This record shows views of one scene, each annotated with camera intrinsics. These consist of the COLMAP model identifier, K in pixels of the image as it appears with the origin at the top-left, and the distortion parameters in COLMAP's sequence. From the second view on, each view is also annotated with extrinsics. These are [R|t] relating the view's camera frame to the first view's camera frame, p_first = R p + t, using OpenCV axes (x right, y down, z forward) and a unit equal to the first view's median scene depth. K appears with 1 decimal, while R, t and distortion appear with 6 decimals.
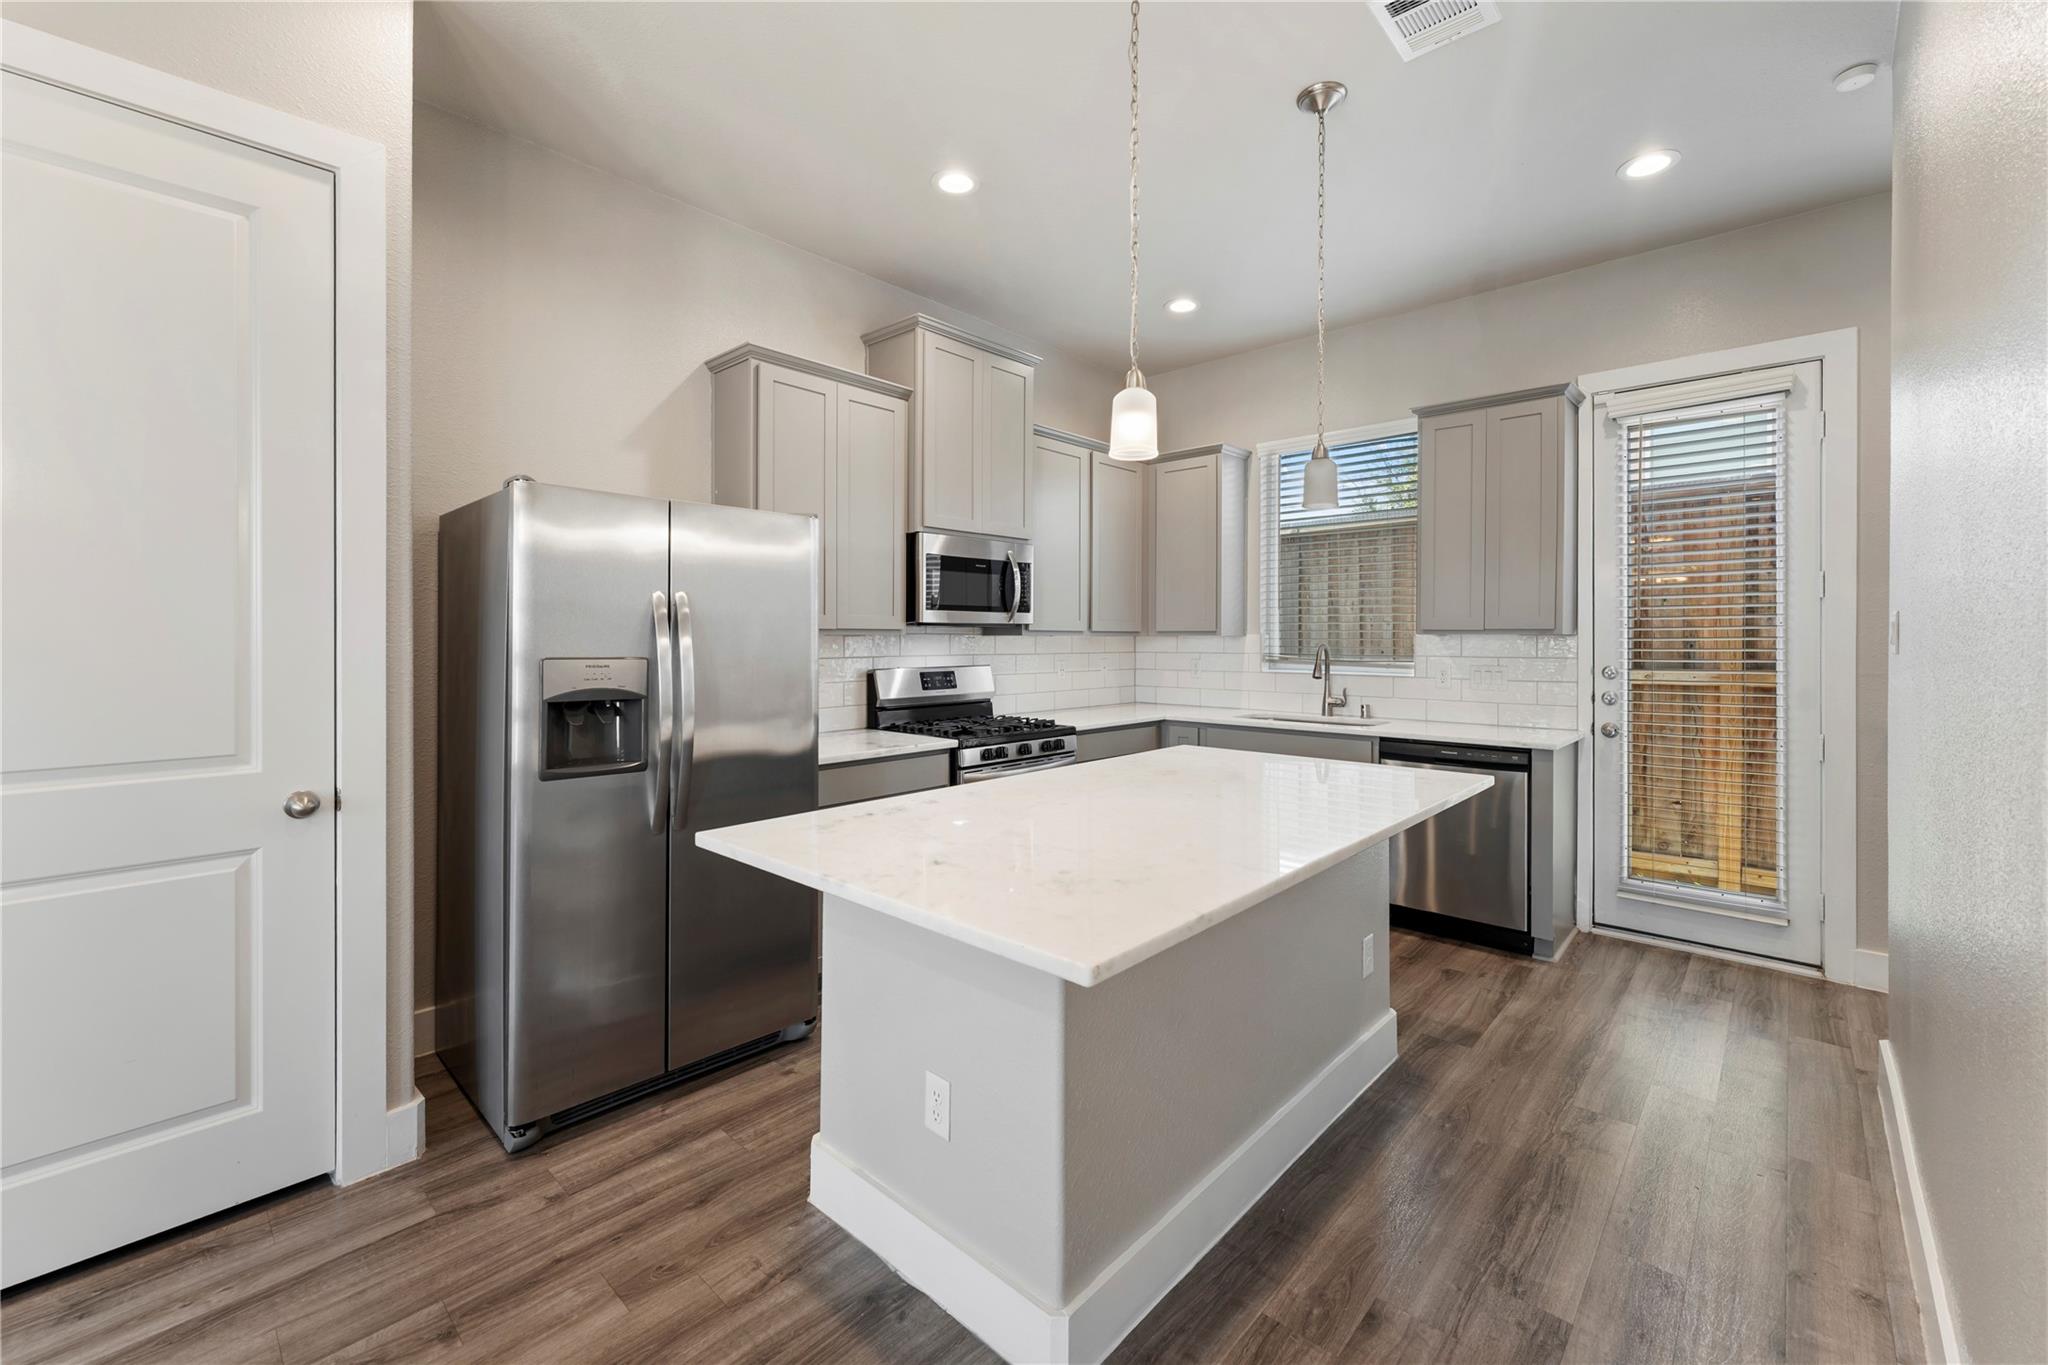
lens RADIAL K [[837.4, 0, 1019.6], [0, 837.4, 634.6], [0, 0, 1]] dist [-0.001264, -0.000447]
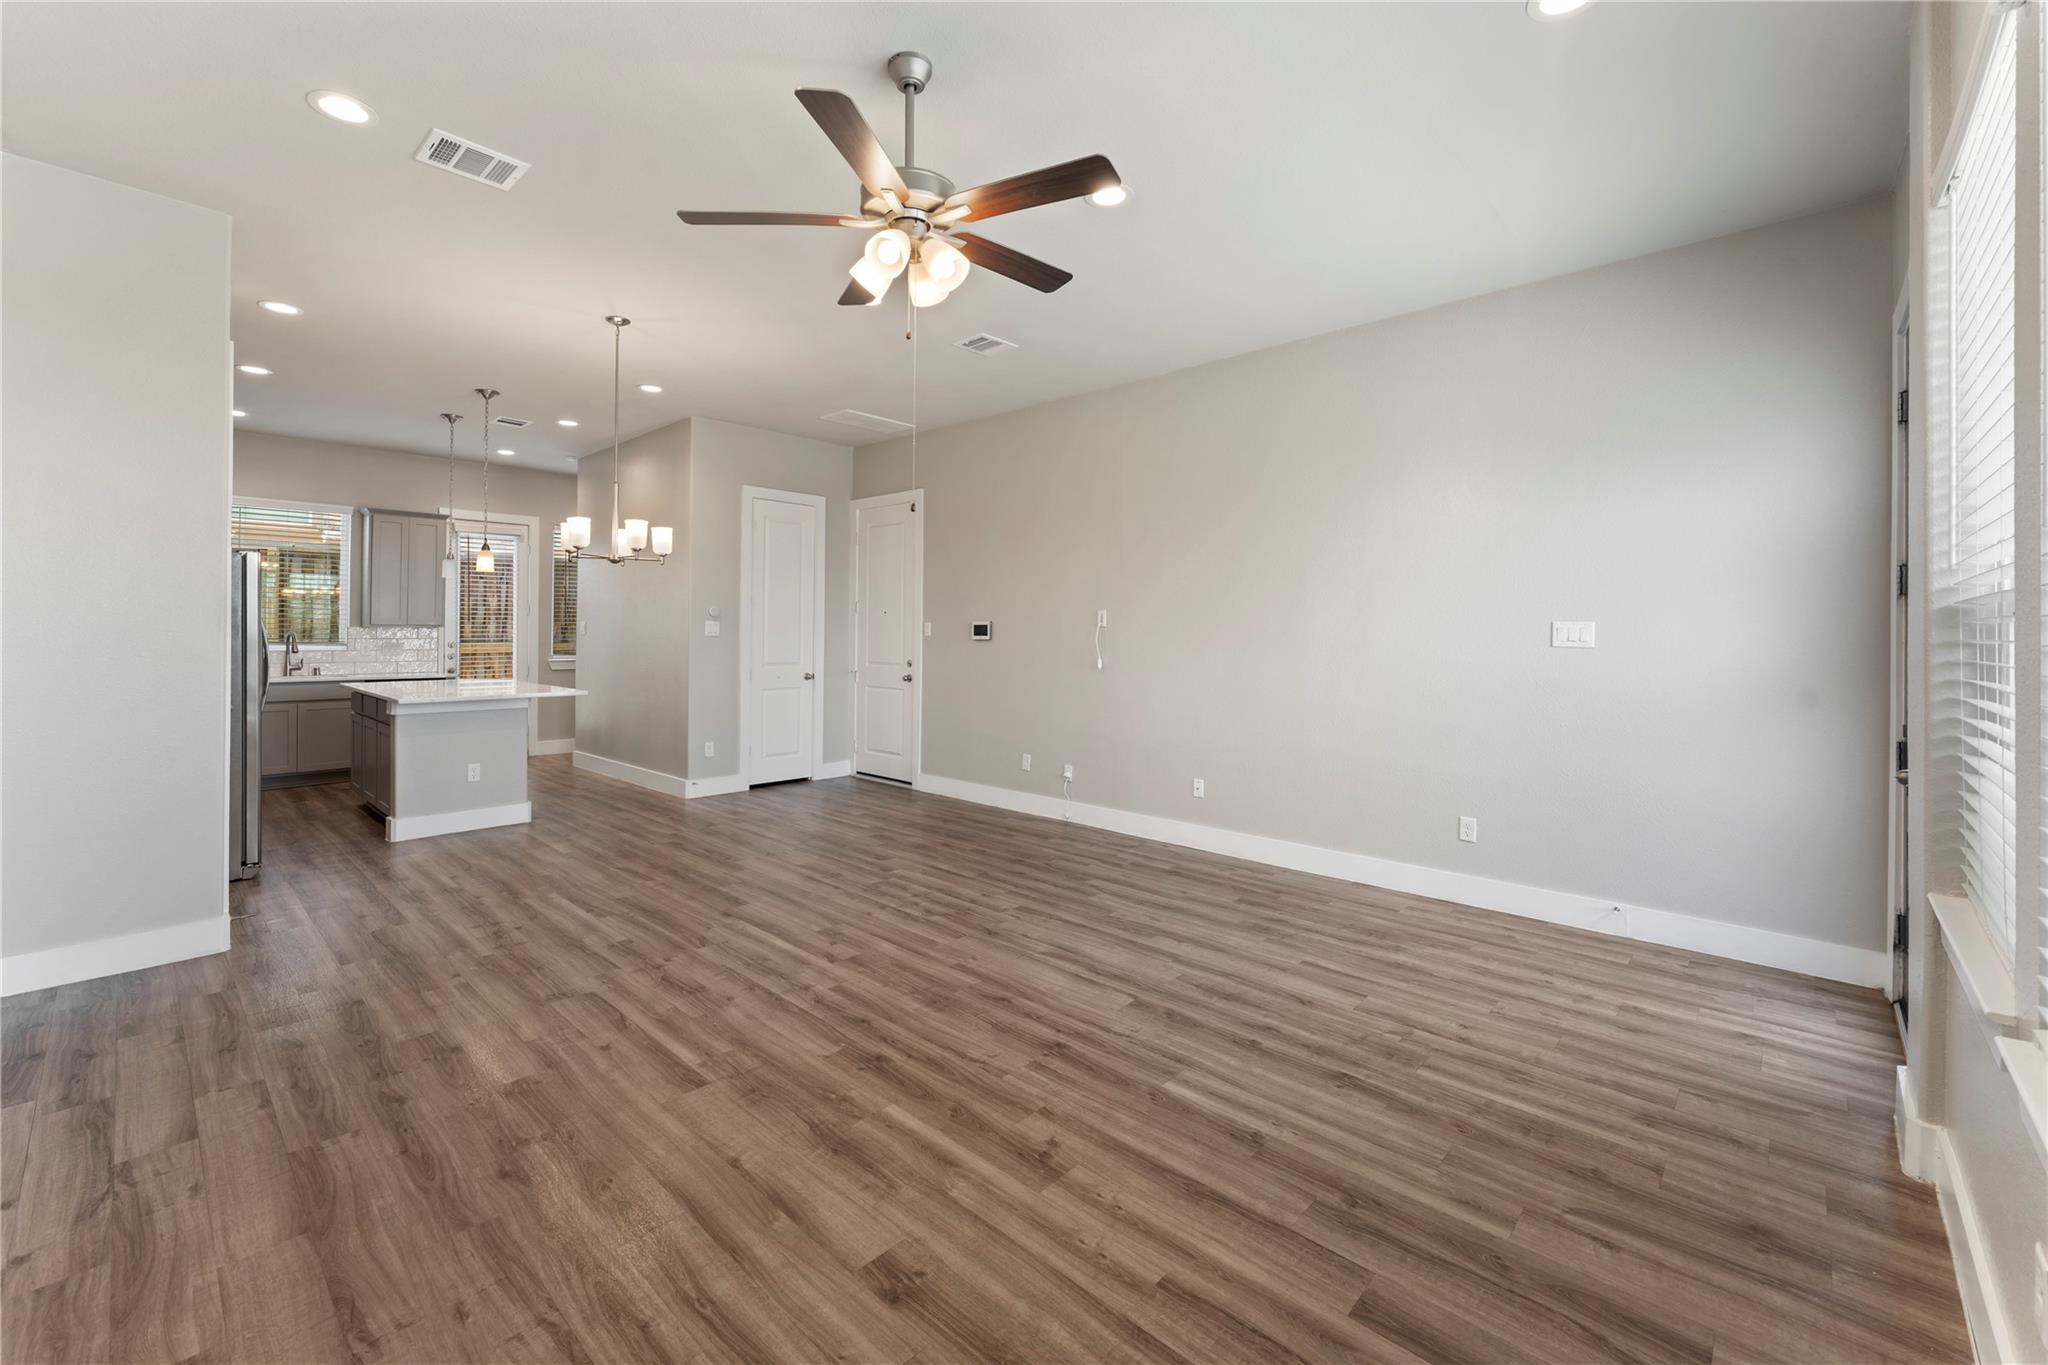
lens RADIAL K [[843.0, 0, 1019.8], [0, 843.0, 635.8], [0, 0, 1]] dist [-0.002642, -0.000165]
pose [[0.001510, -0.004771, 0.999987, -2.330238], [-0.008608, 0.999952, 0.004784, -0.003047], [-0.999962, -0.008615, 0.001469, -0.779214]]
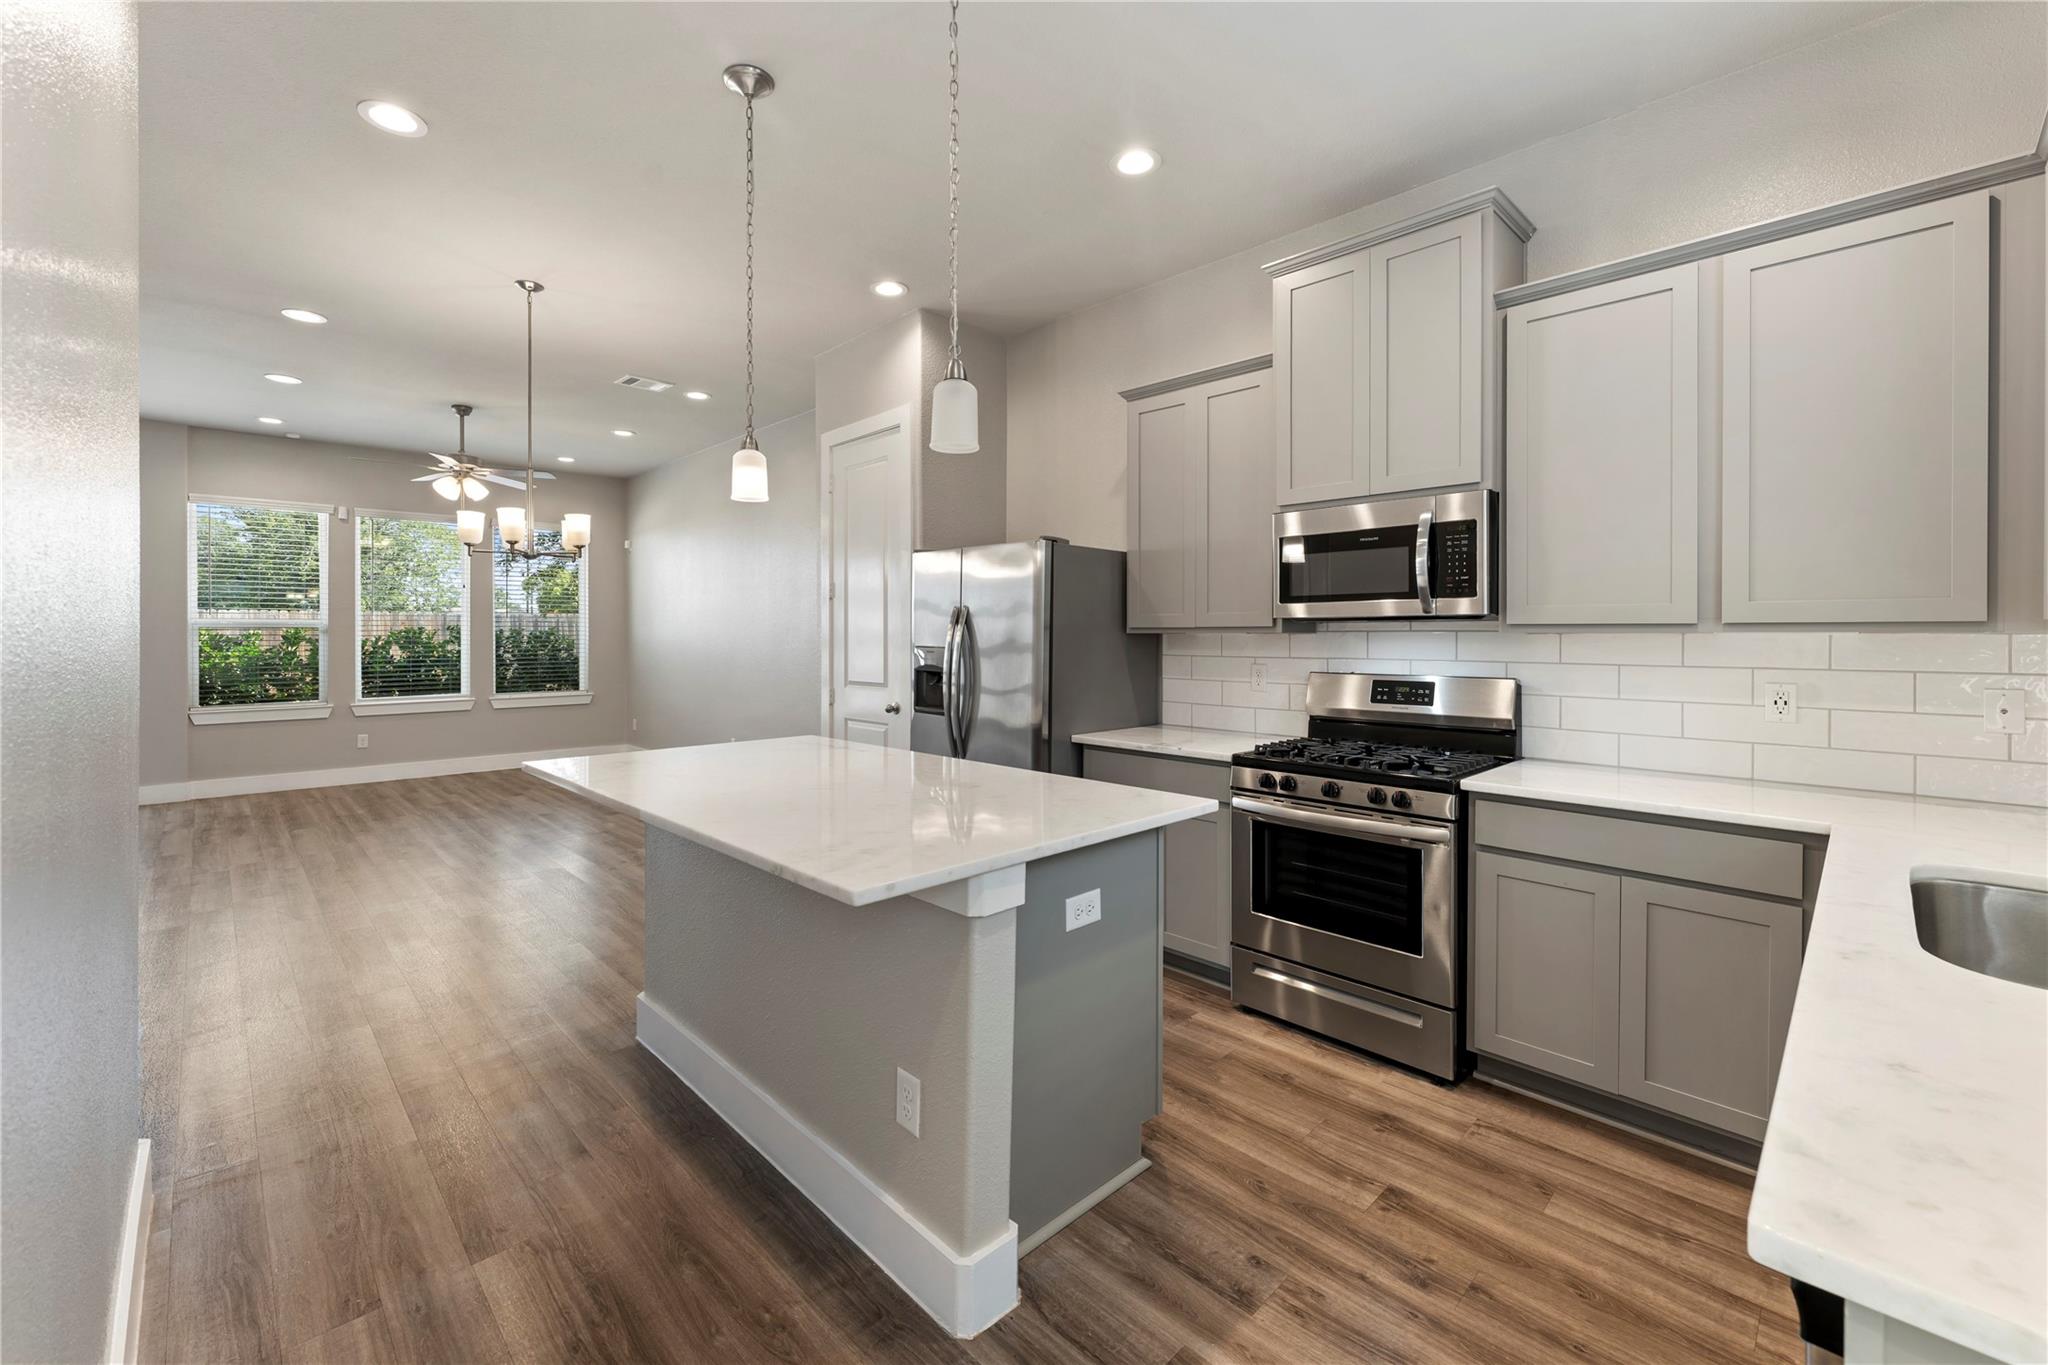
lens RADIAL K [[840.5, 0, 1022.9], [0, 840.5, 635.9], [0, 0, 1]] dist [-0.000356, 0.000114]
pose [[-0.046466, 0.001226, -0.998919, 1.131489], [0.001626, 0.999998, 0.001151, 0.003718], [0.998919, -0.001571, -0.046468, 1.163344]]
